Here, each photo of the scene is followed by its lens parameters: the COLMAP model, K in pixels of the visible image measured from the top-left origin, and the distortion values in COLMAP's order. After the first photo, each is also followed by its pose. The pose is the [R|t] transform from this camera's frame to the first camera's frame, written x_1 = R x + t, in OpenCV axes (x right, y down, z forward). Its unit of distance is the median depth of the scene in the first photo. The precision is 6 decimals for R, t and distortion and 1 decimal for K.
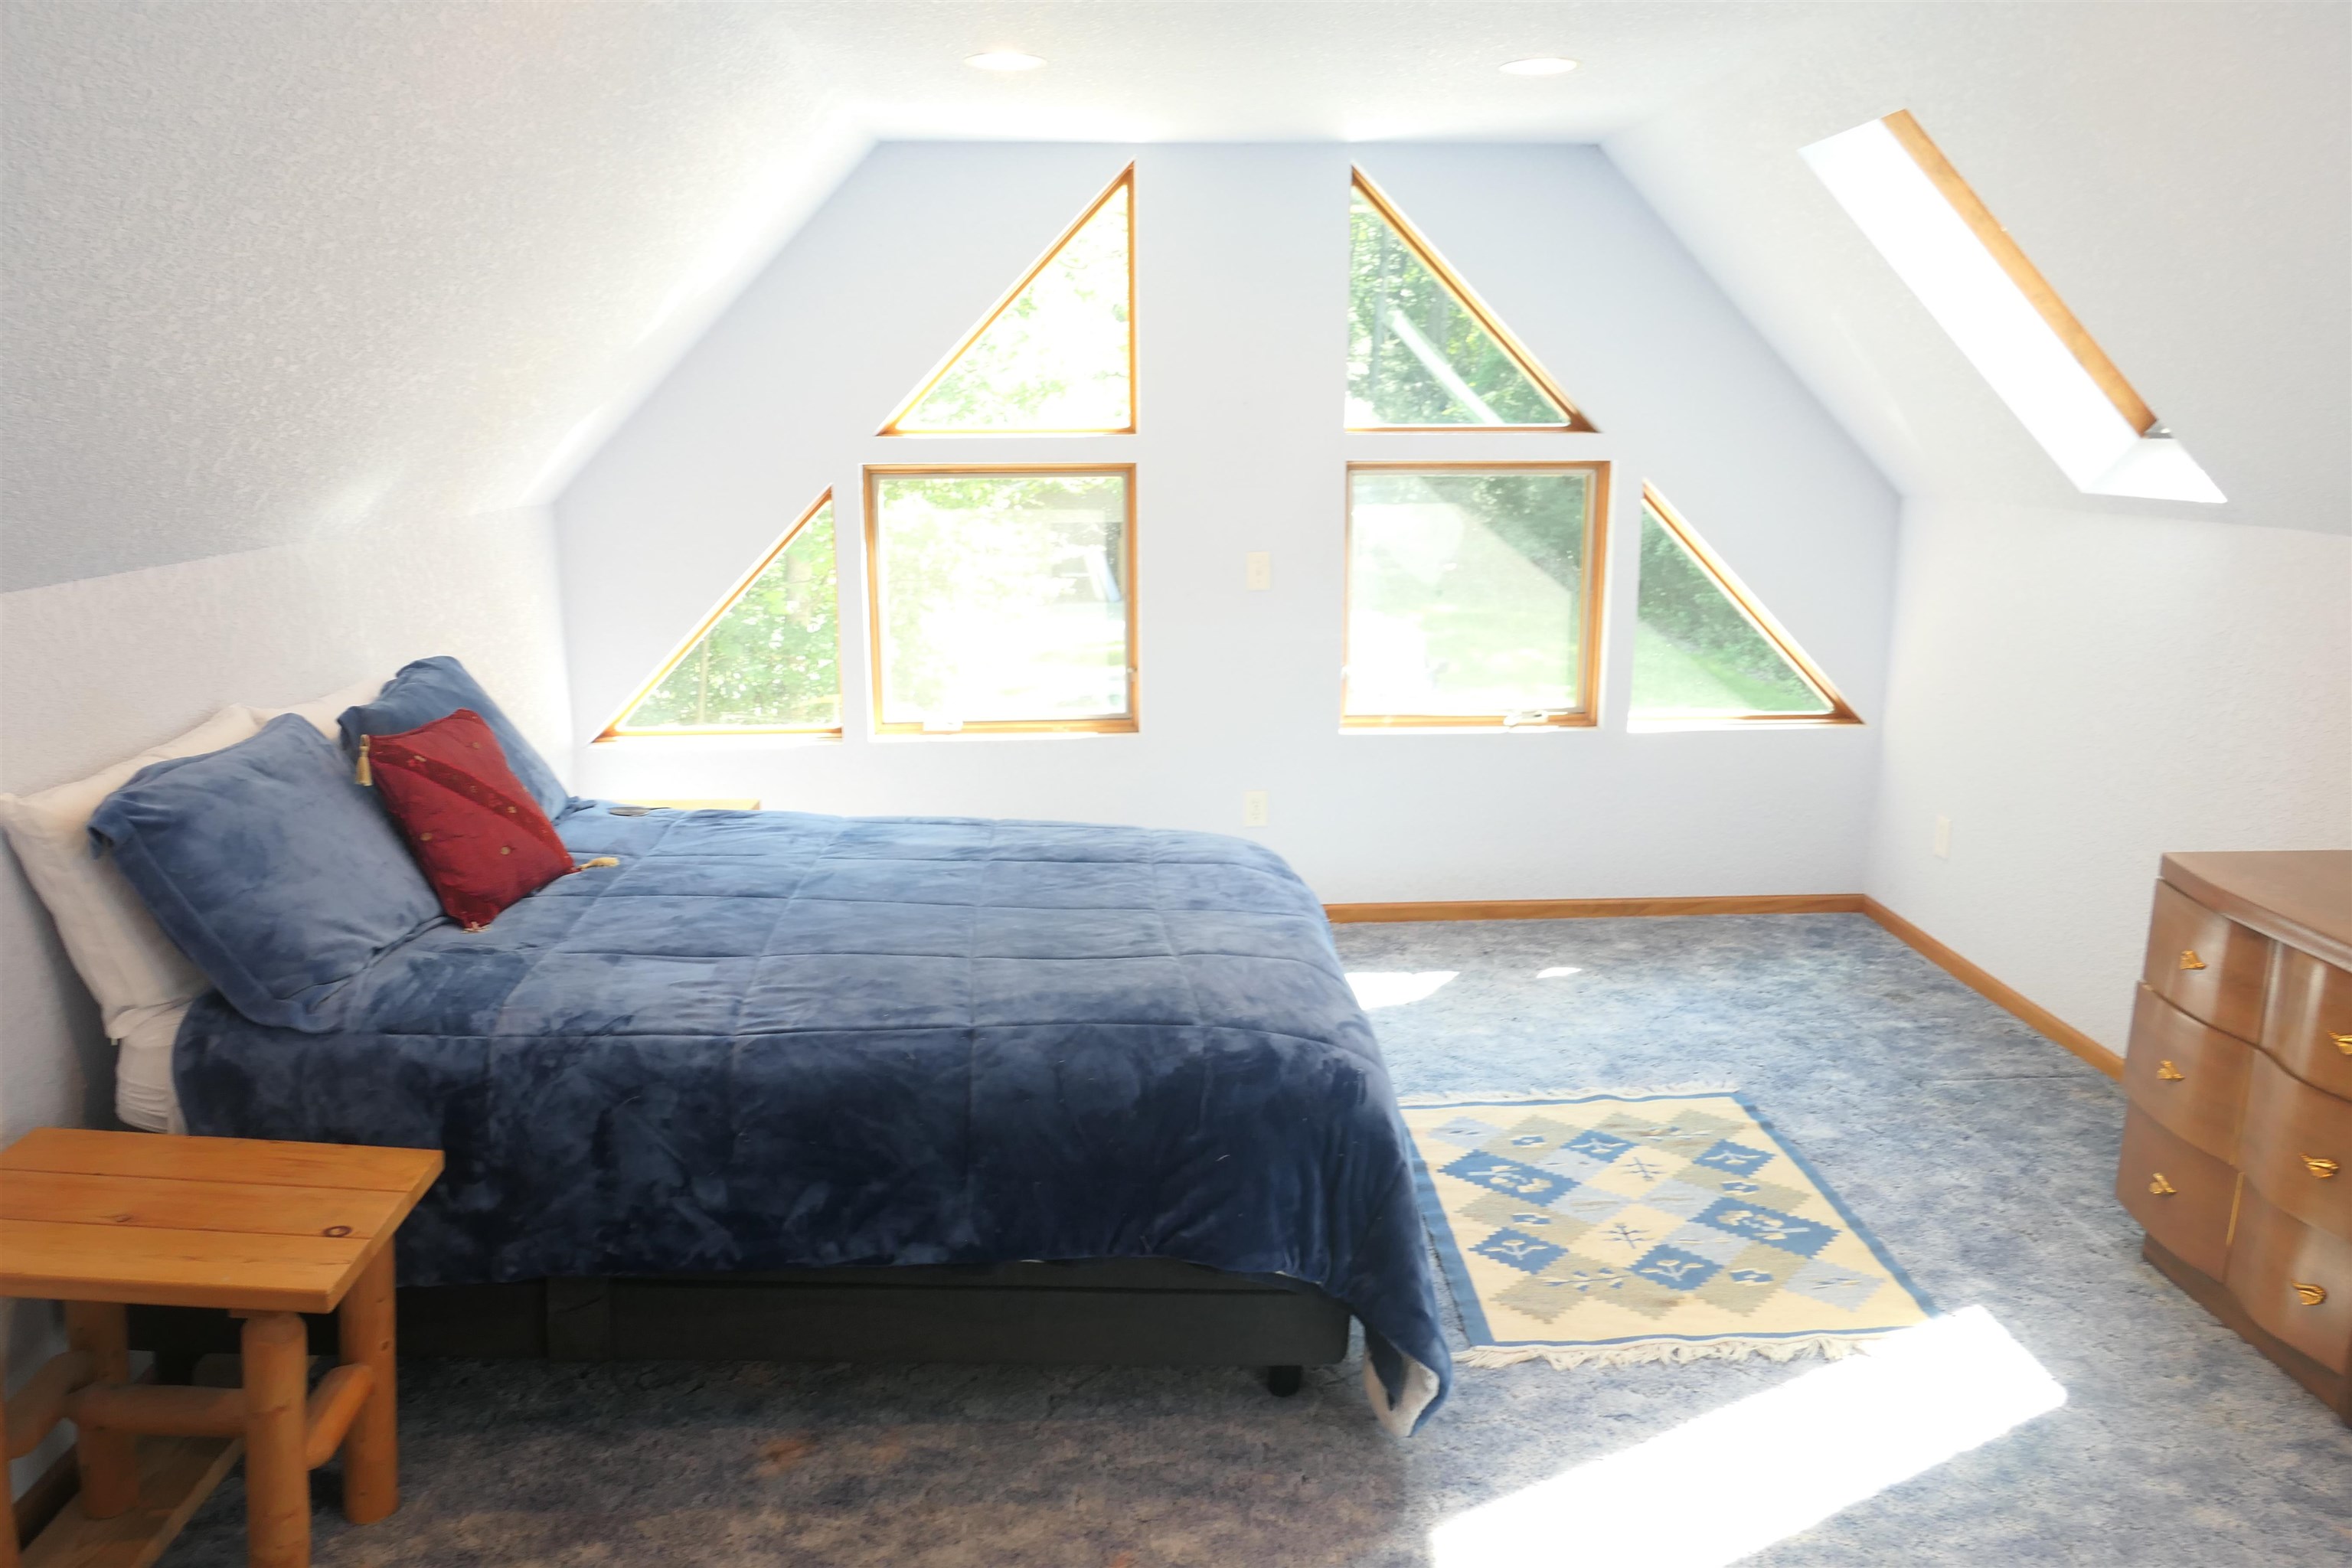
lens RADIAL K [[1638.1, 0, 1191.6], [0, 1638.1, 783.4], [0, 0, 1]] dist [-0.017792, 0.009223]
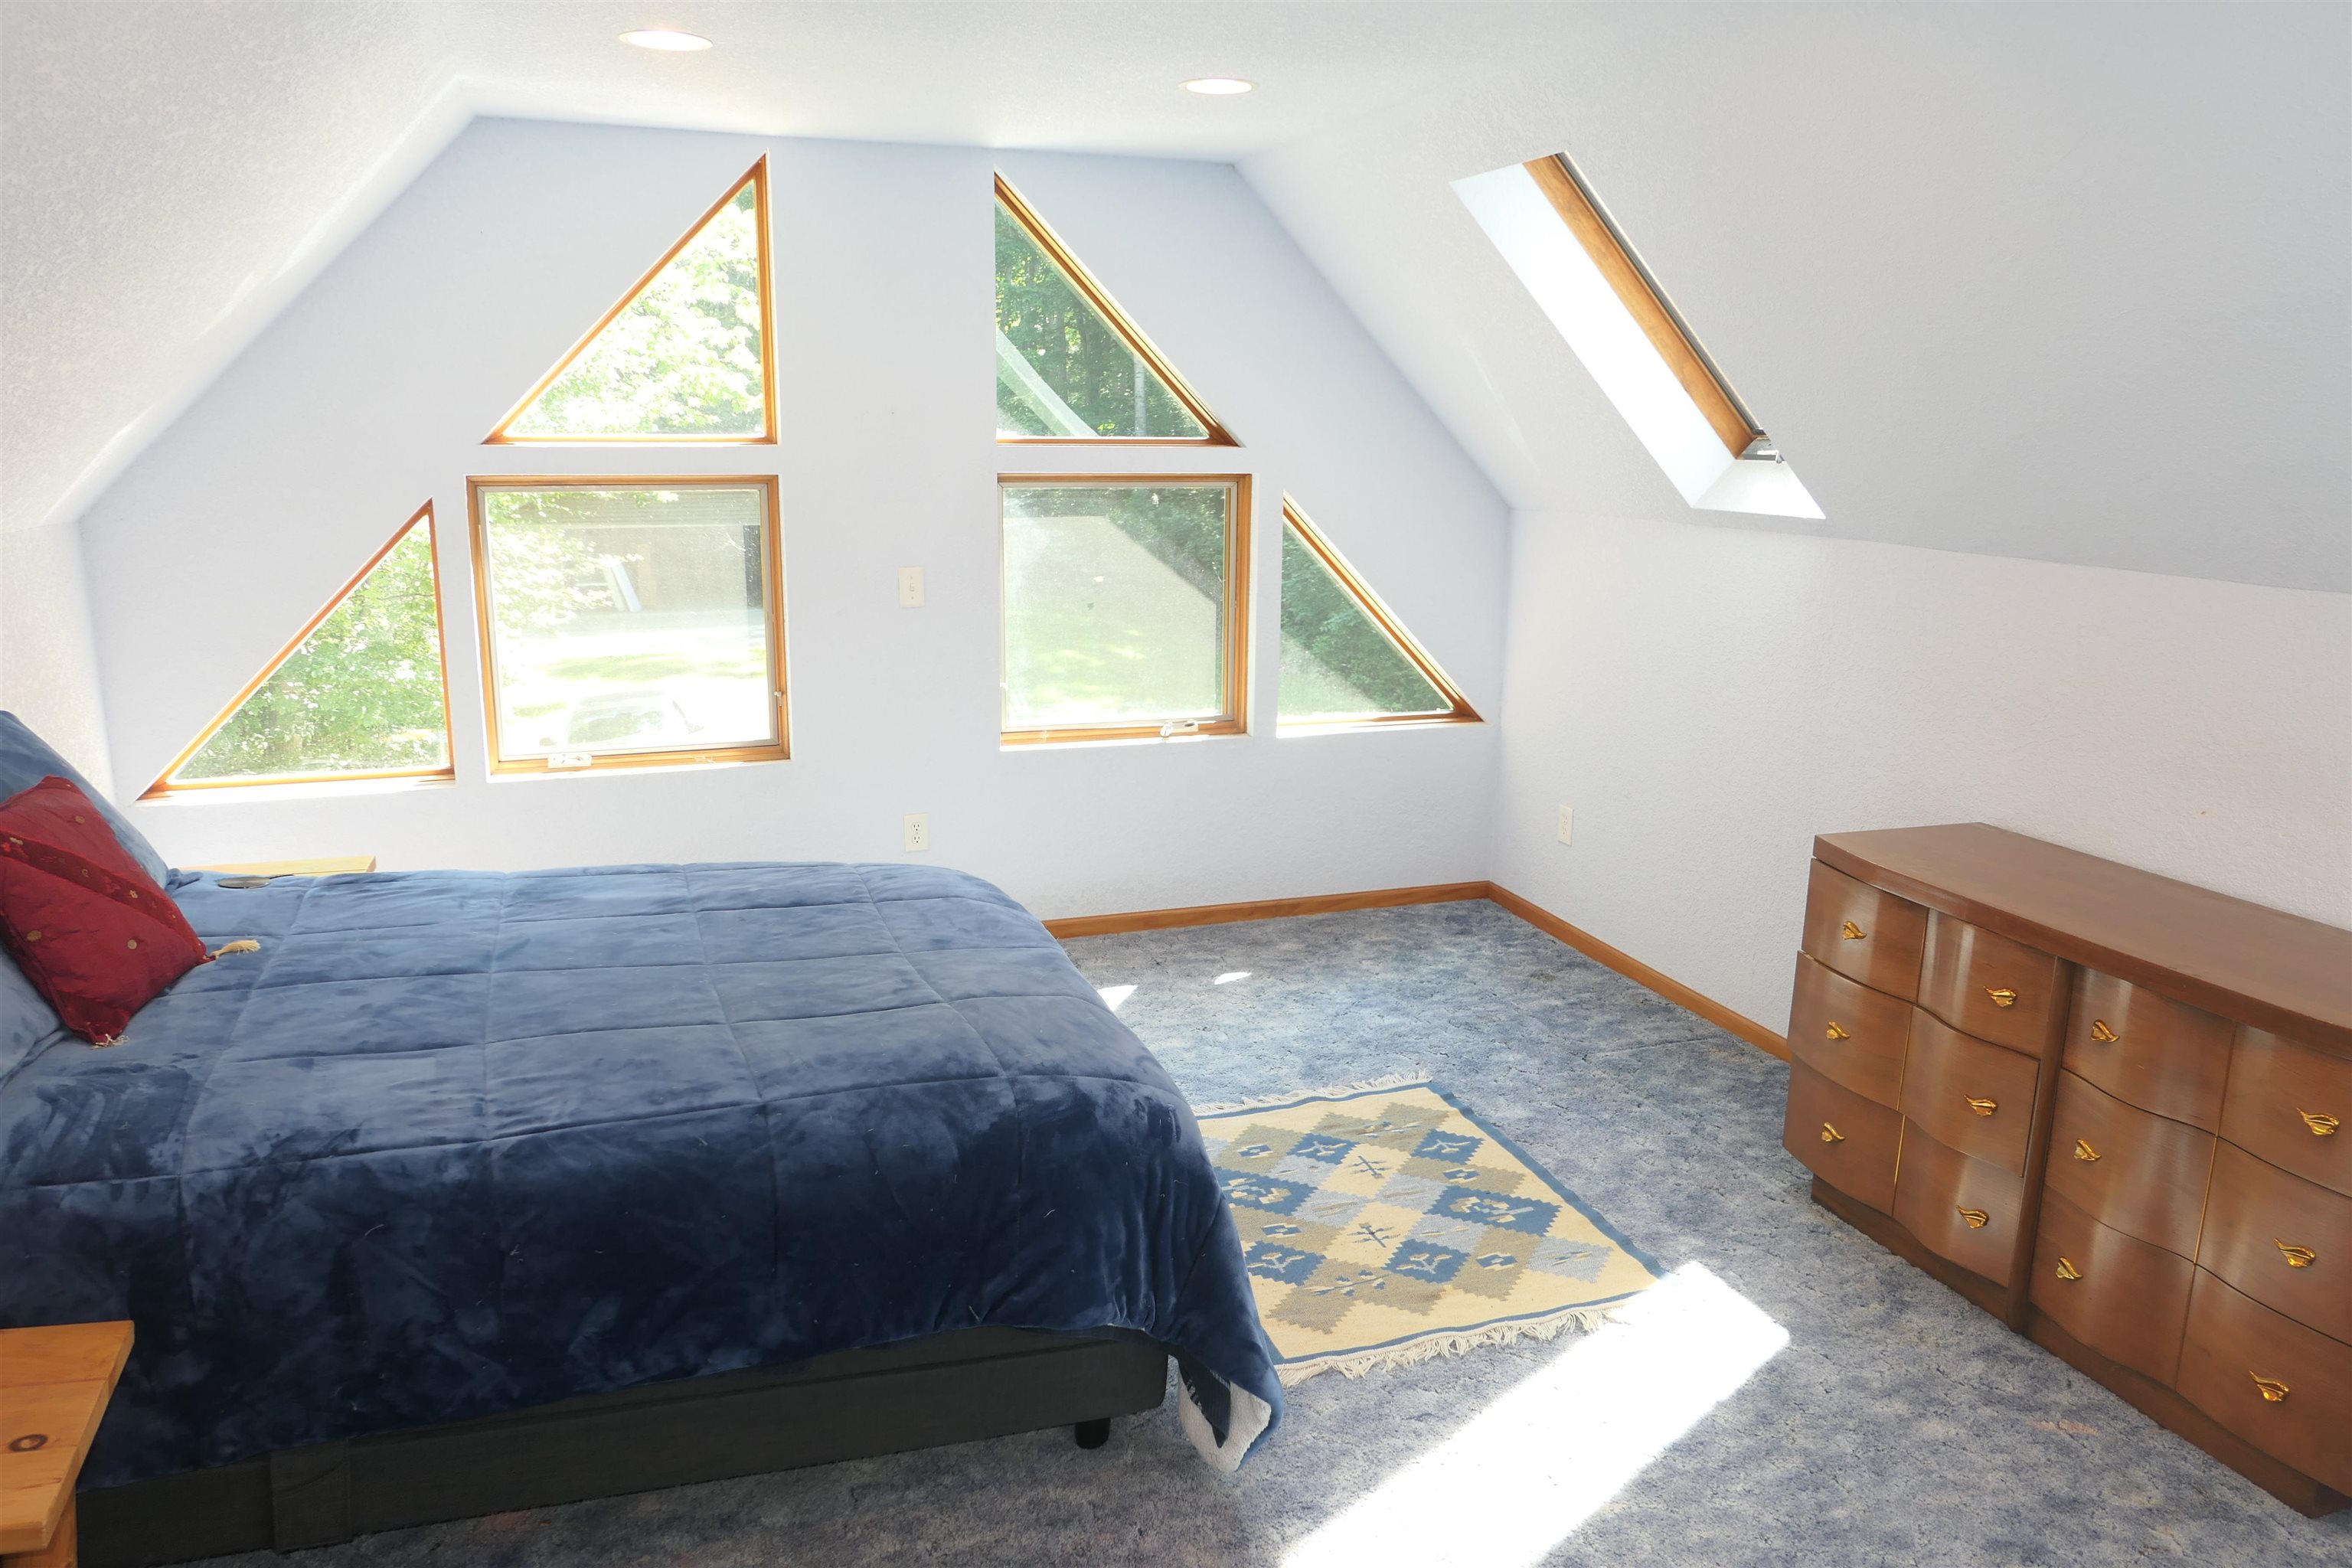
lens RADIAL K [[1638.1, 0, 1183.1], [0, 1638.1, 791.0], [0, 0, 1]] dist [-0.017792, 0.009223]
pose [[0.959621, -0.048223, 0.277133, -0.132840], [0.047216, 0.998832, 0.010310, -0.020257], [-0.277307, 0.003191, 0.960776, 0.049823]]
